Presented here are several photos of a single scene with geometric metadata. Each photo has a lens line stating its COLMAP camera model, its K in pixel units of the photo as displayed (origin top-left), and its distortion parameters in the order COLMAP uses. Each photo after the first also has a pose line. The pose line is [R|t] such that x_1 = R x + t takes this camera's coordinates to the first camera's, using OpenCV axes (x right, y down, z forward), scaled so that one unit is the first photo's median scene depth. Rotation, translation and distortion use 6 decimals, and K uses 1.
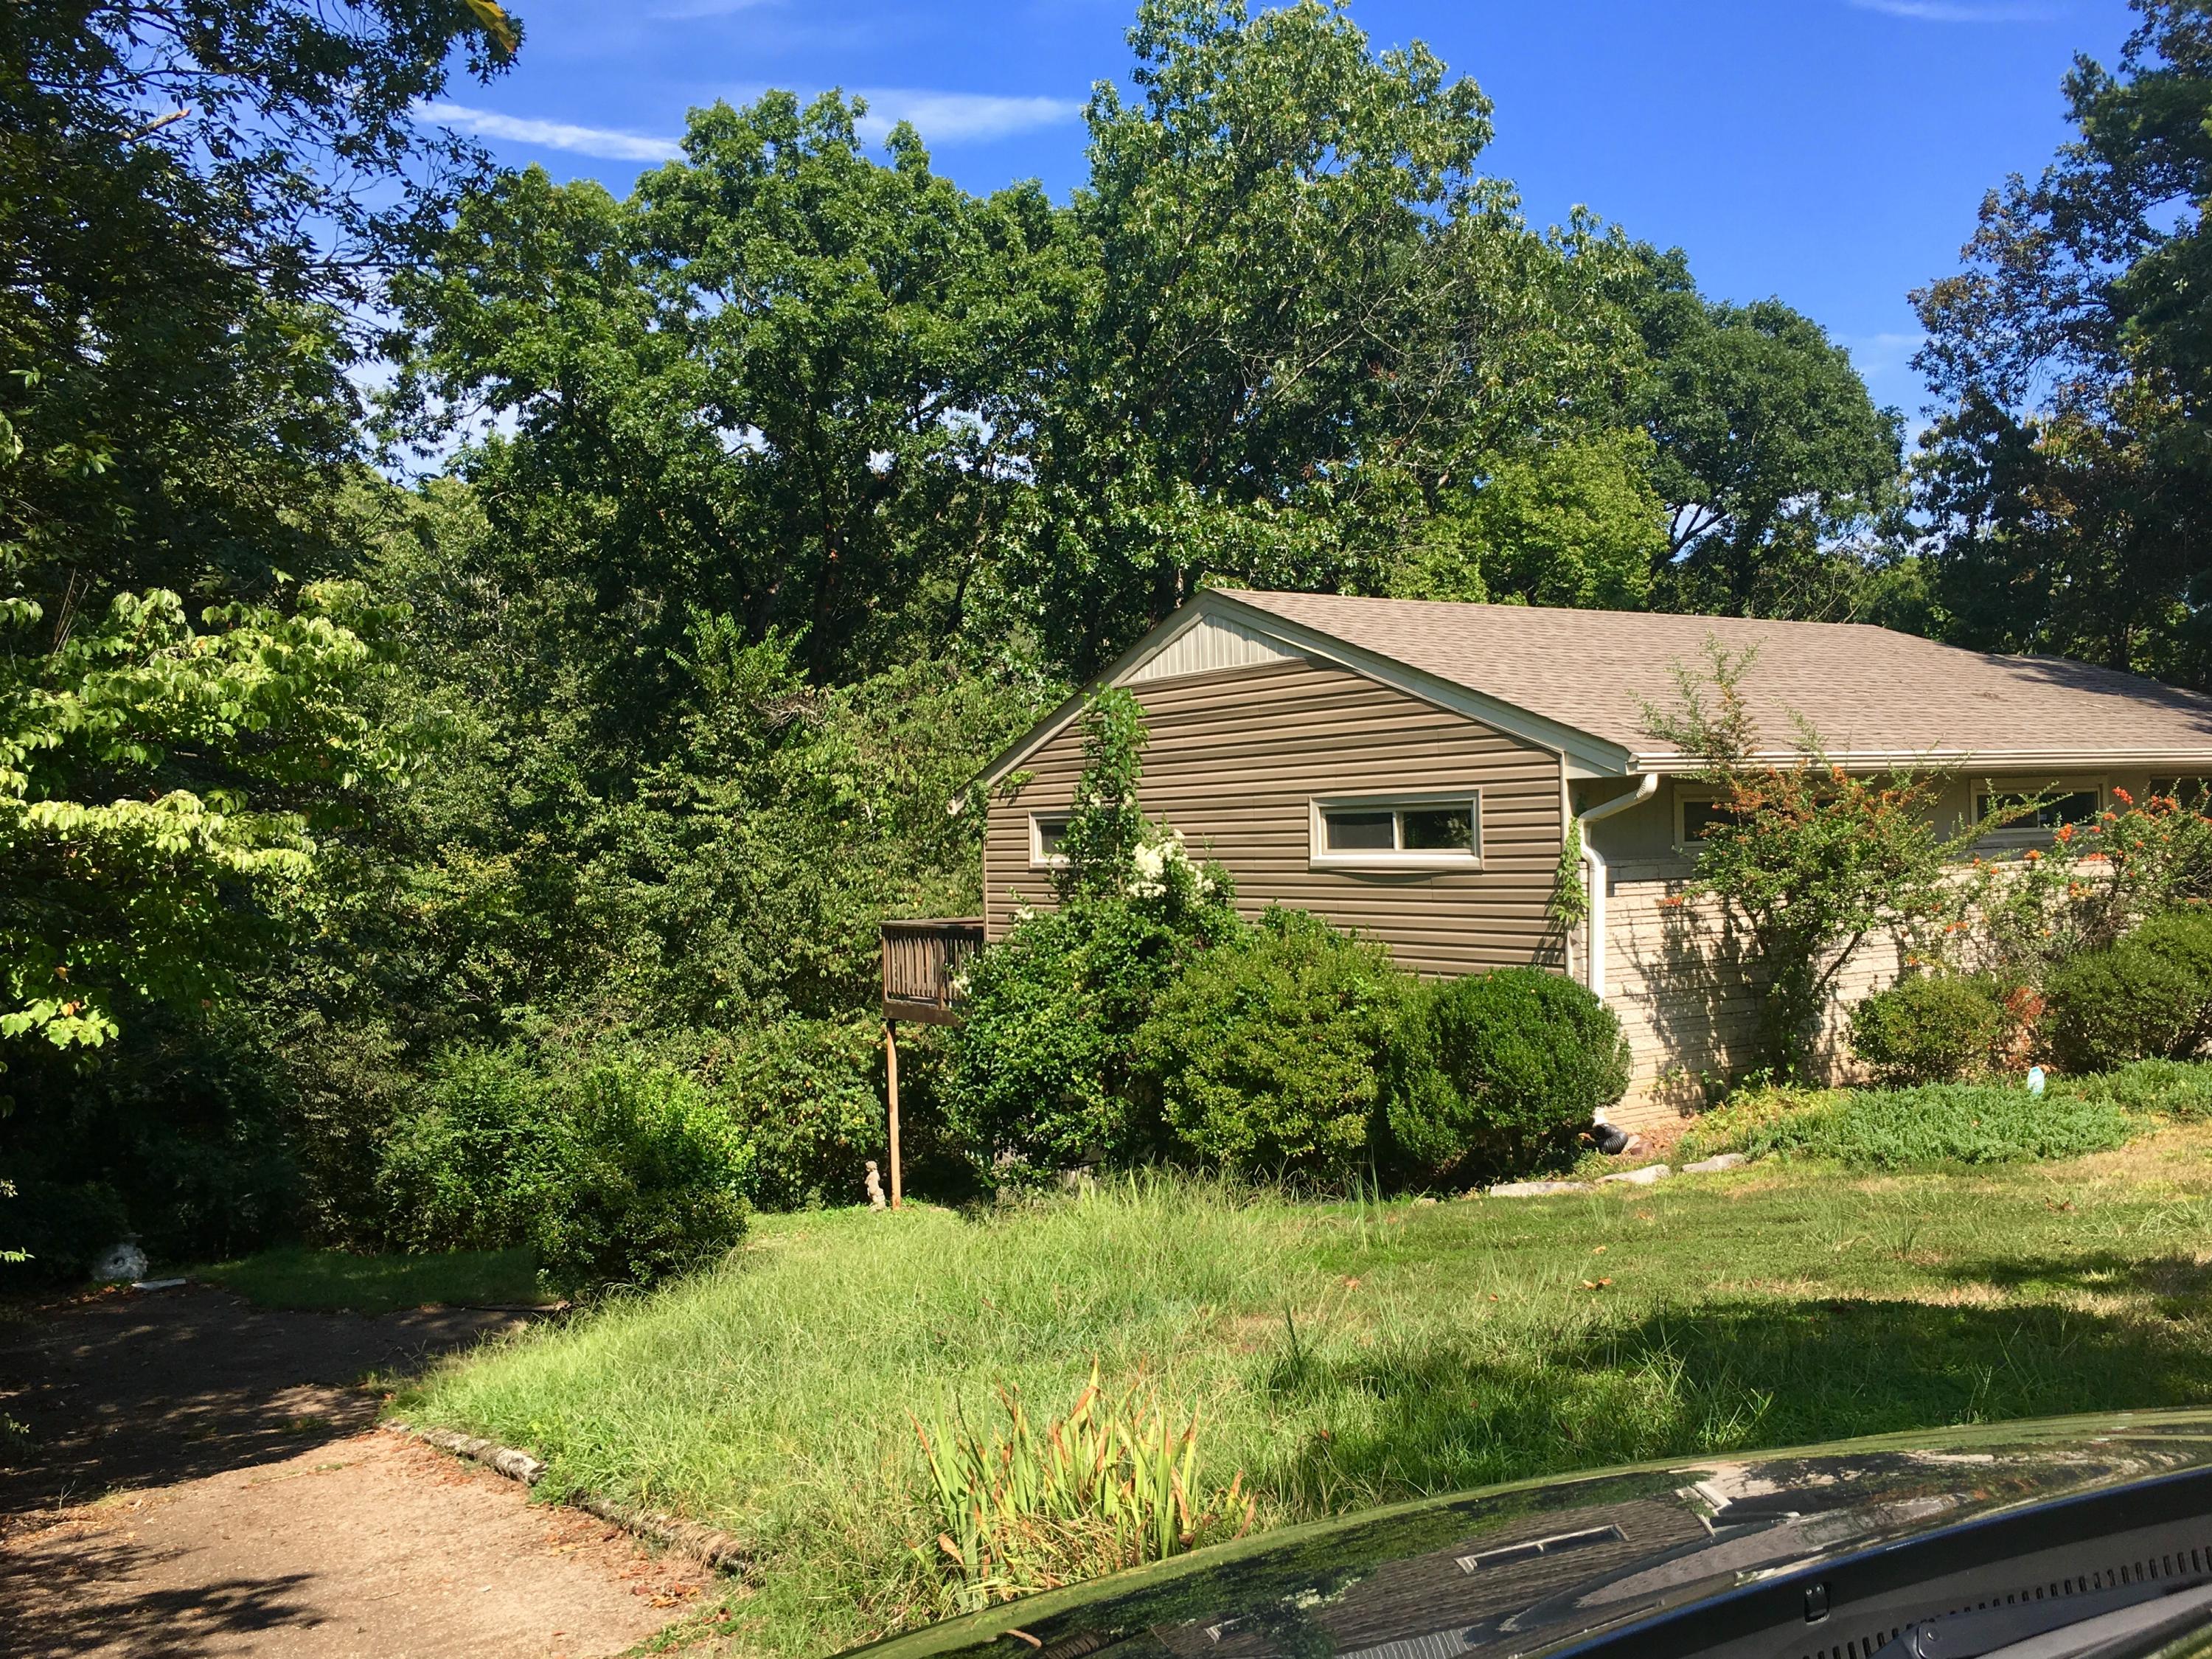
lens RADIAL K [[1949.8, 0, 1106.6], [0, 1949.8, 827.0], [0, 0, 1]] dist [-0.011389, -0.001539]
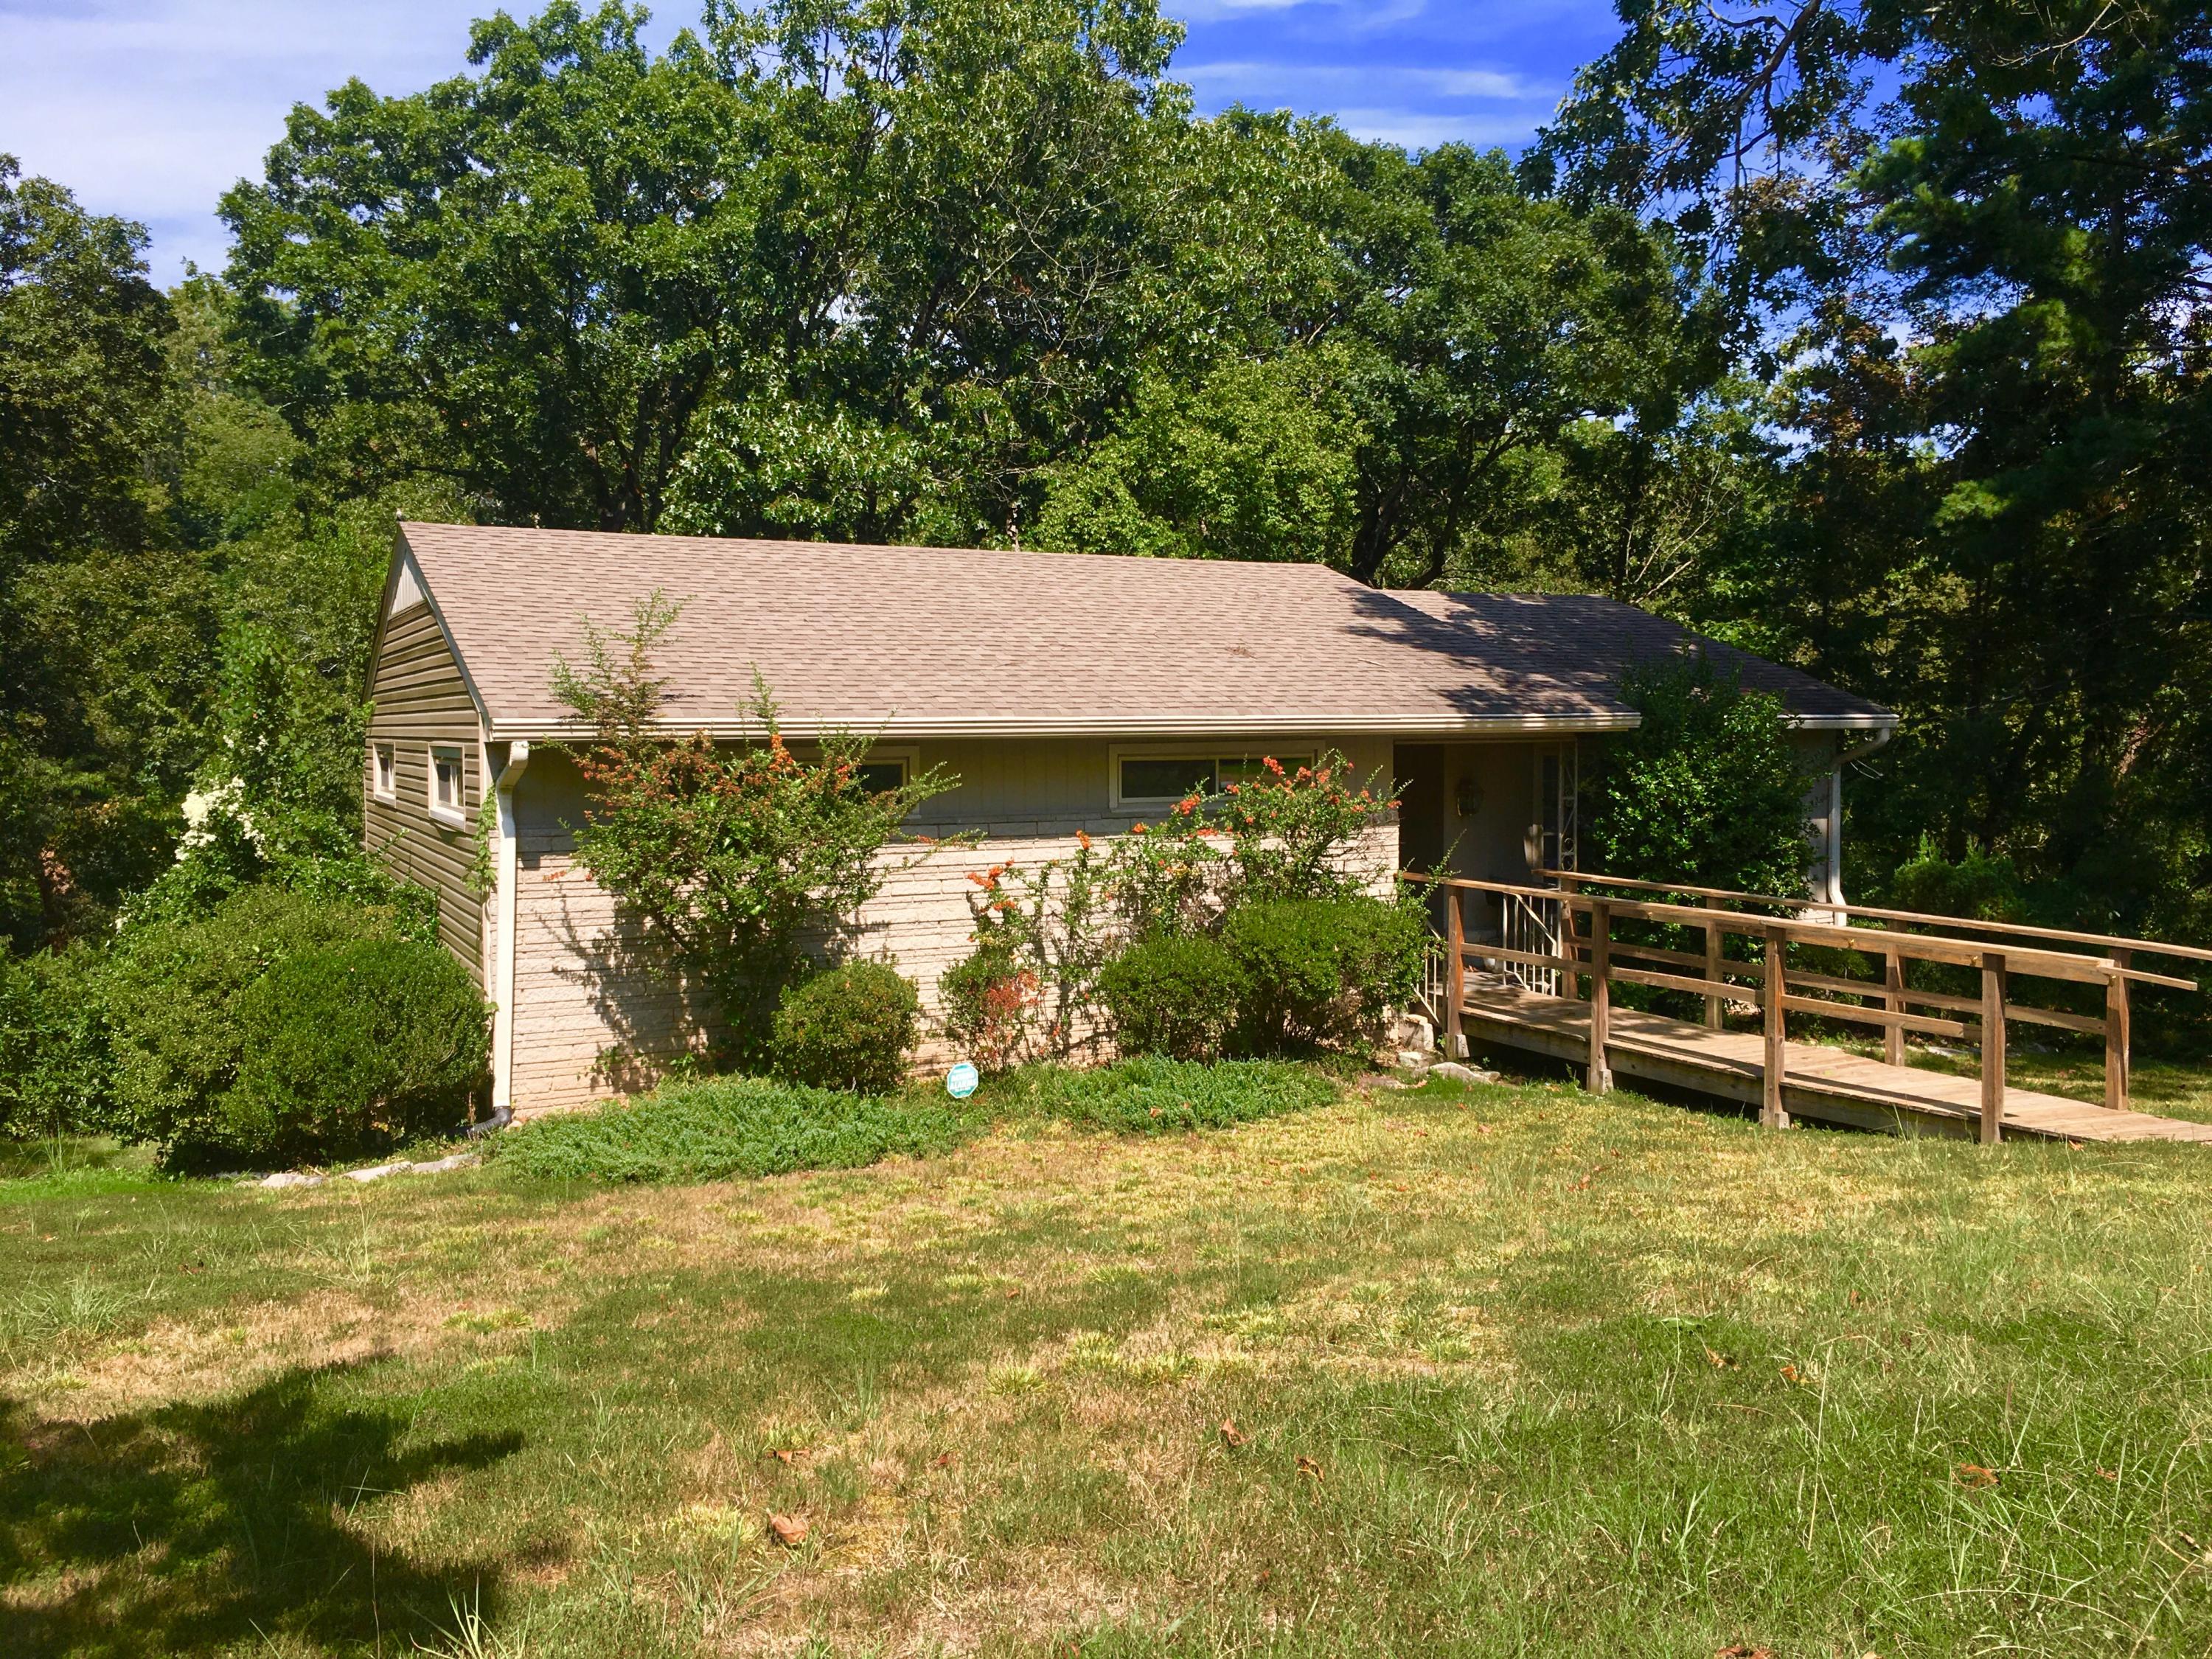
lens RADIAL K [[1861.7, 0, 1106.9], [0, 1861.7, 833.1], [0, 0, 1]] dist [-0.006400, 0.007407]
pose [[0.992271, 0.032525, -0.119752, 0.591872], [-0.025110, 0.997703, 0.062914, -0.040852], [0.121523, -0.059420, 0.990808, 0.141554]]
